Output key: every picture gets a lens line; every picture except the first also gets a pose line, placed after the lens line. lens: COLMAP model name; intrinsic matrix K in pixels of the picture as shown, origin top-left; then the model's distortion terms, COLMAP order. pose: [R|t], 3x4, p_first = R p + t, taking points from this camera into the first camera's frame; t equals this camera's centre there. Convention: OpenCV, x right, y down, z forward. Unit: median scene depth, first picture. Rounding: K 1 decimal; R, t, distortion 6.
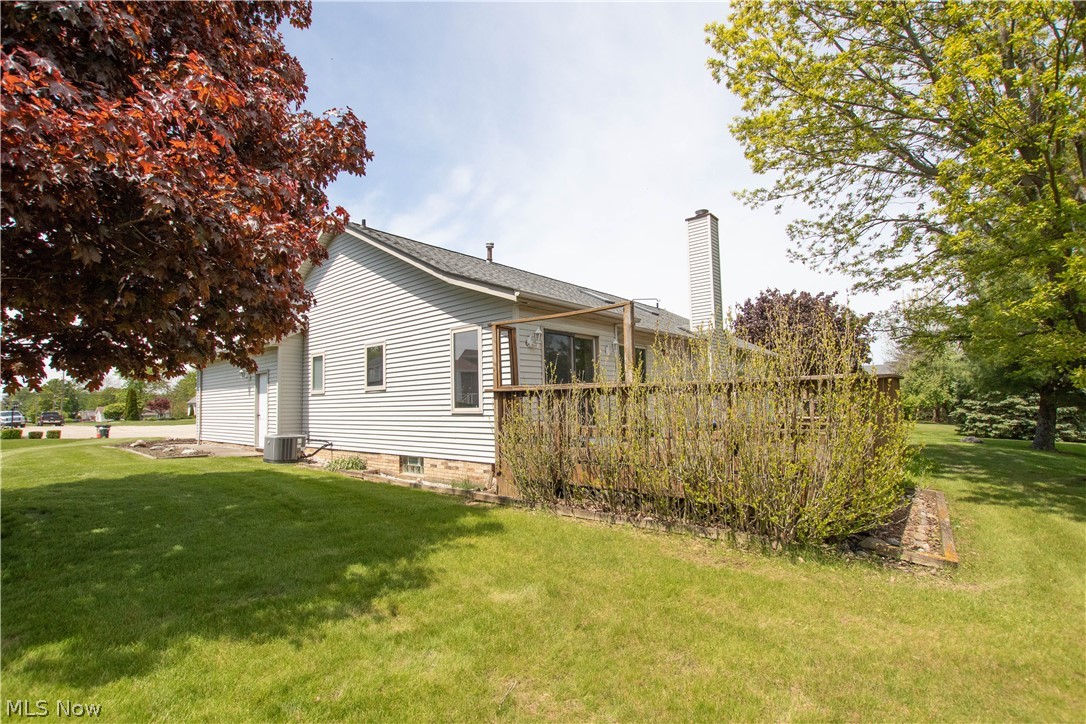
lens RADIAL K [[501.3, 0, 543.6], [0, 501.3, 368.9], [0, 0, 1]] dist [-0.016278, -0.000490]
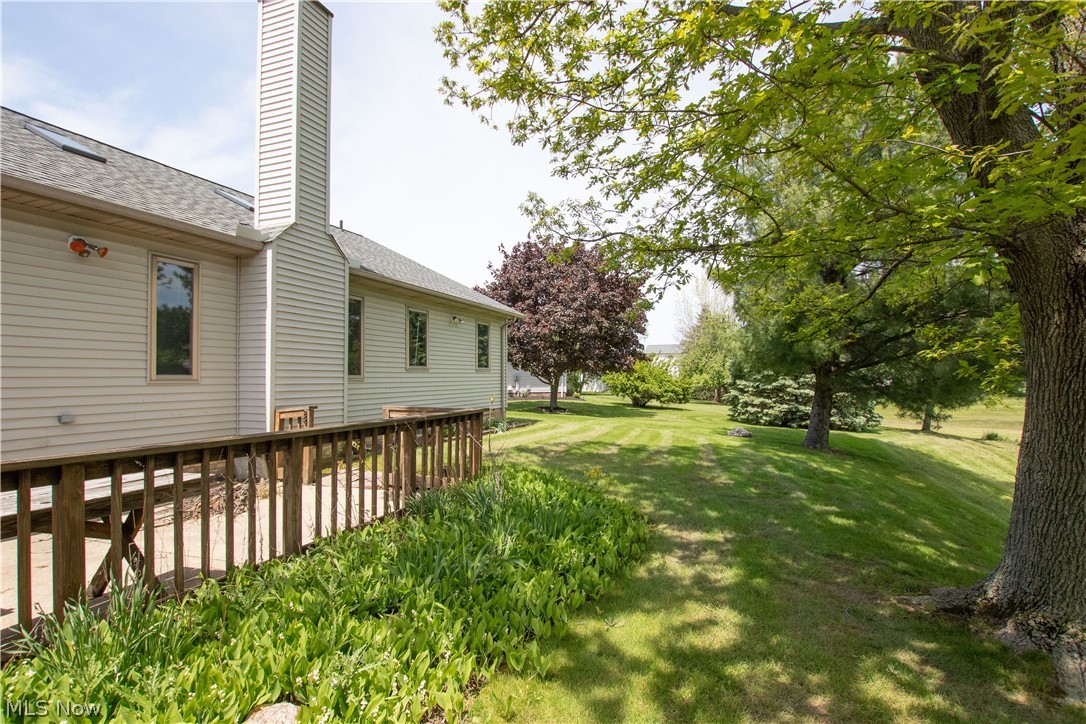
lens RADIAL K [[501.3, 0, 543.6], [0, 501.3, 368.9], [0, 0, 1]] dist [-0.016278, -0.000490]
pose [[0.950449, 0.025093, 0.309867, 0.264947], [-0.041387, 0.998078, 0.046124, 0.016606], [-0.308114, -0.056663, 0.949661, 0.286980]]
